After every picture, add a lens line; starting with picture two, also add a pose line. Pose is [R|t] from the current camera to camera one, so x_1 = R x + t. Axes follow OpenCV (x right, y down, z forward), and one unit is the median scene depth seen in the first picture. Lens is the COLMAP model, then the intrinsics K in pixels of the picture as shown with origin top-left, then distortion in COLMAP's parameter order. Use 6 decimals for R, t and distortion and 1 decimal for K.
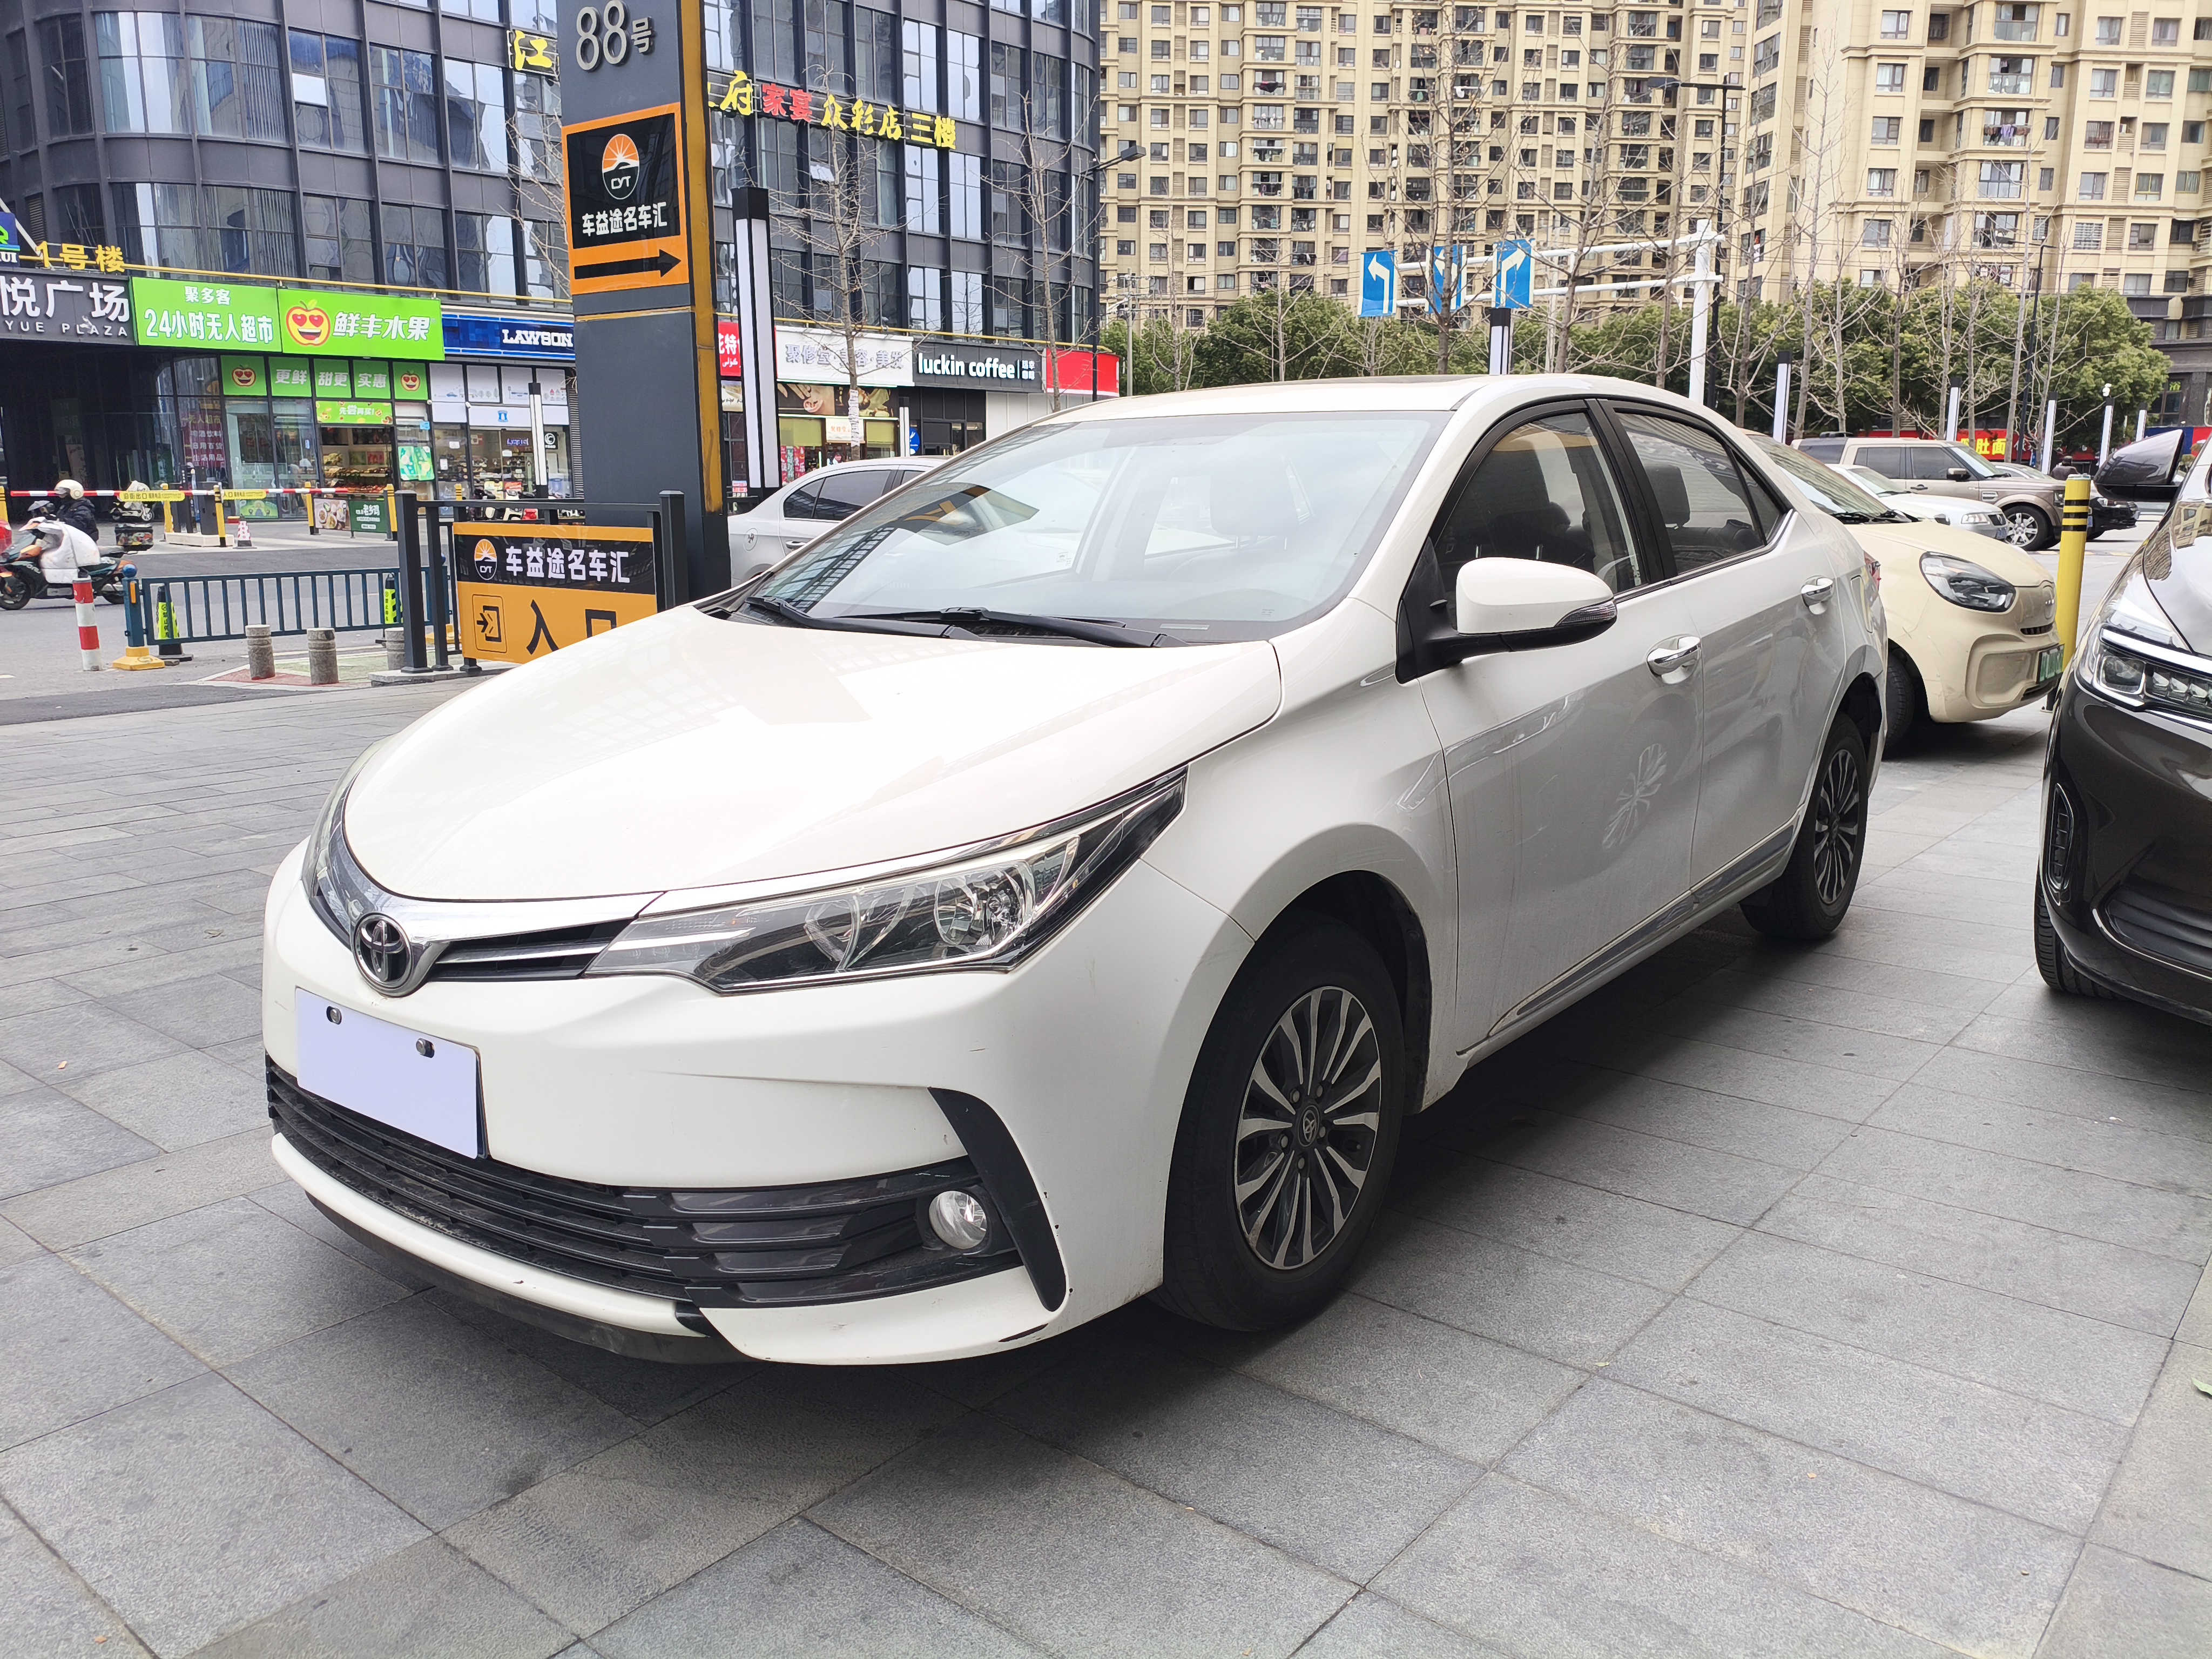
lens RADIAL K [[1701.5, 0, 1115.1], [0, 1701.5, 832.3], [0, 0, 1]] dist [0.027740, -0.050535]
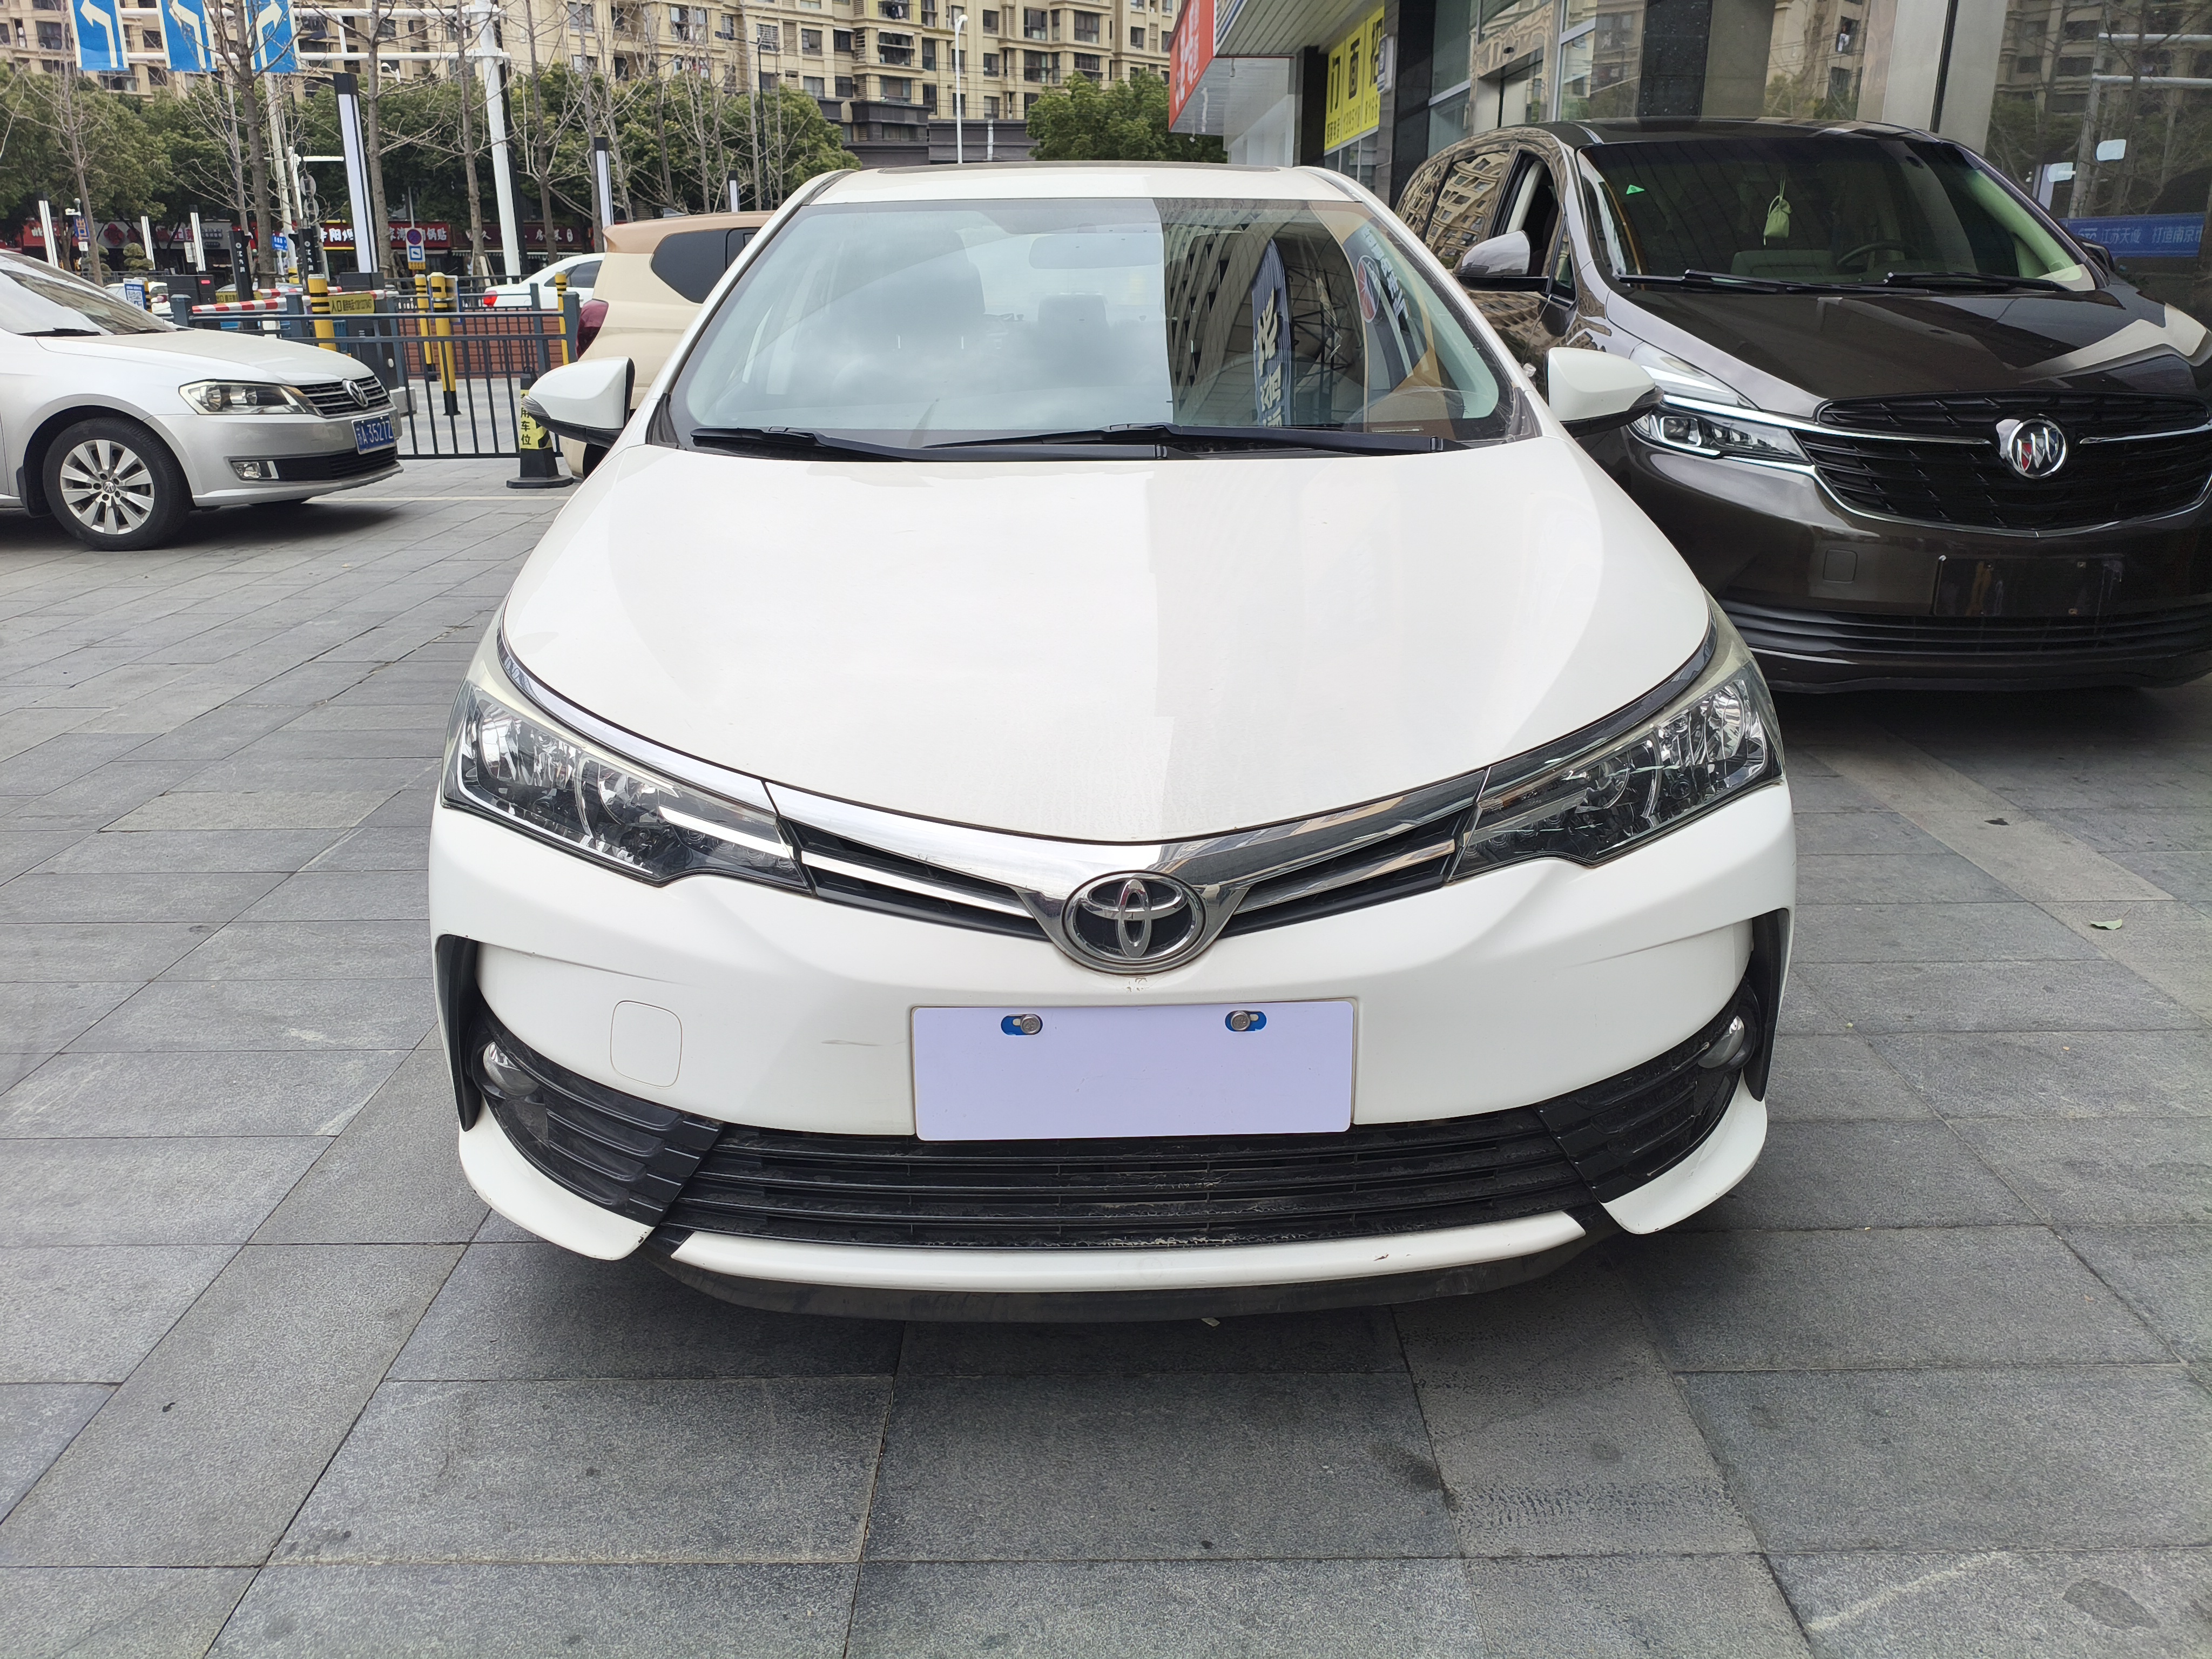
lens RADIAL K [[1701.5, 0, 1075.9], [0, 1701.5, 822.8], [0, 0, 1]] dist [0.027740, -0.050535]
pose [[0.766586, -0.196813, 0.611237, -0.044684], [0.128907, 0.979662, 0.153773, -0.004513], [-0.629070, -0.039088, 0.776365, 0.021654]]
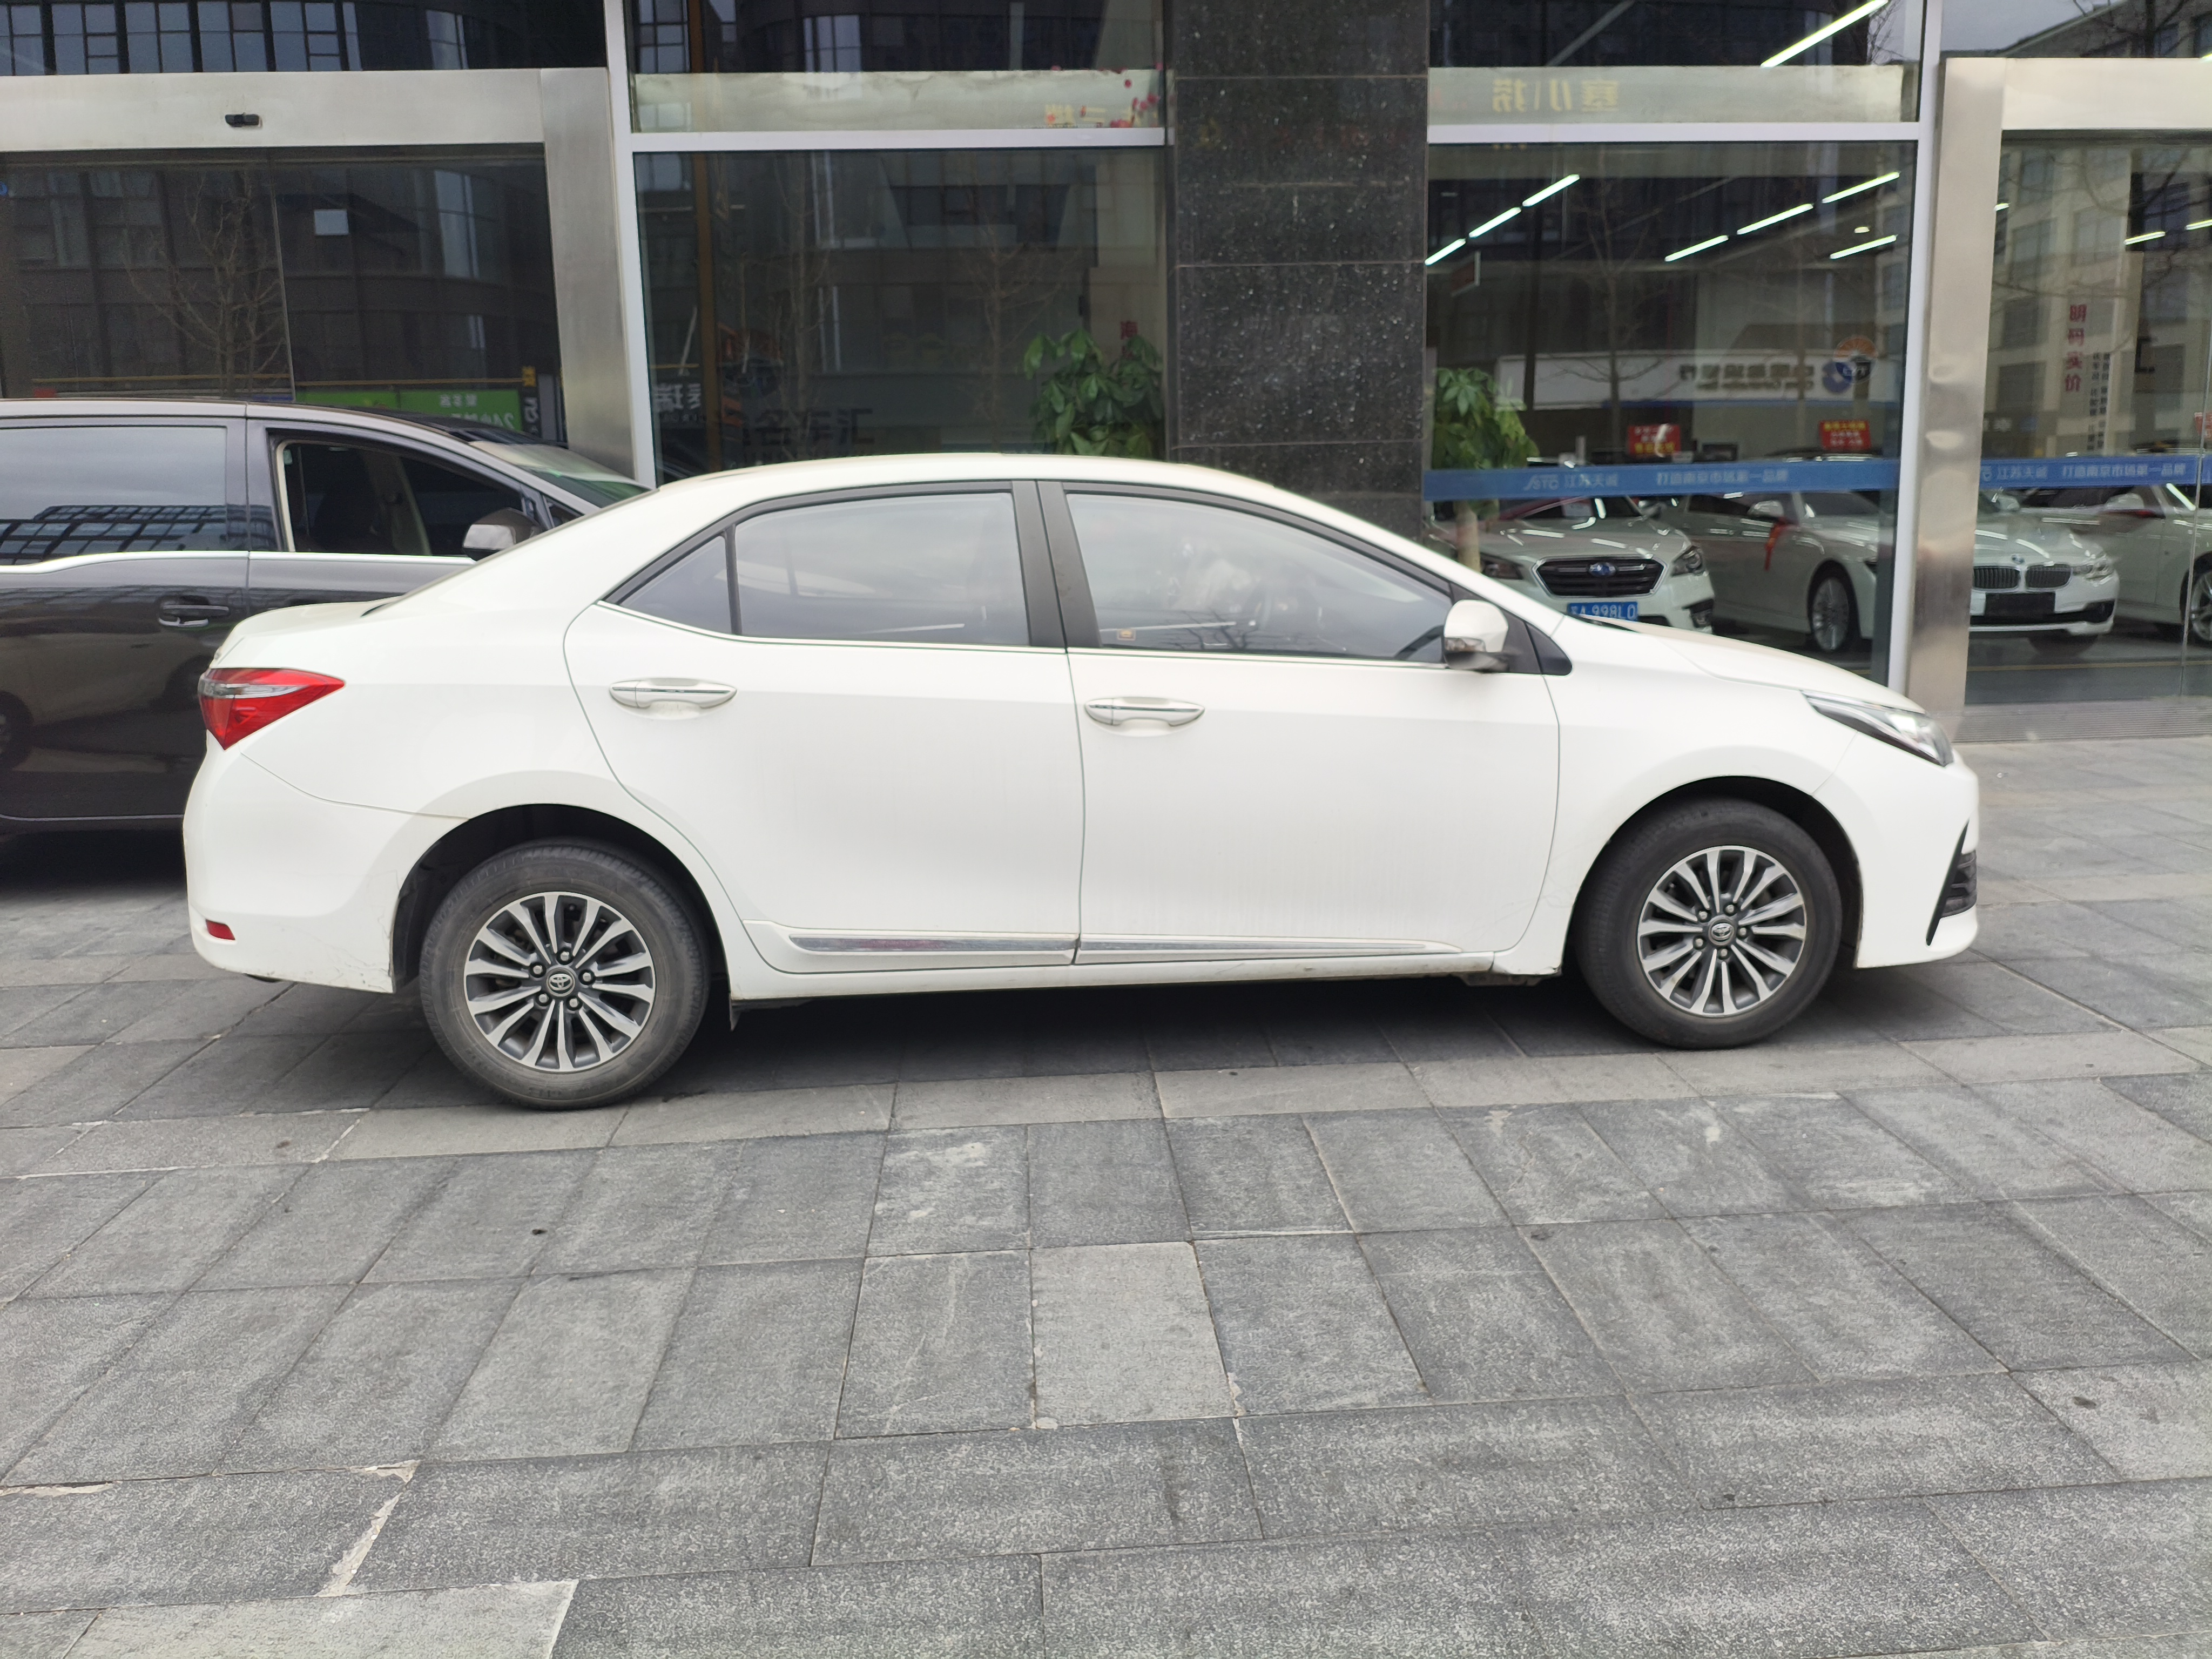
lens RADIAL K [[1701.5, 0, 1118.7], [0, 1701.5, 822.8], [0, 0, 1]] dist [0.027740, -0.050535]
pose [[-0.694965, -0.115618, 0.709687, -0.065044], [0.169907, 0.932632, 0.318321, -0.034613], [-0.698681, 0.341803, -0.628503, 0.156533]]
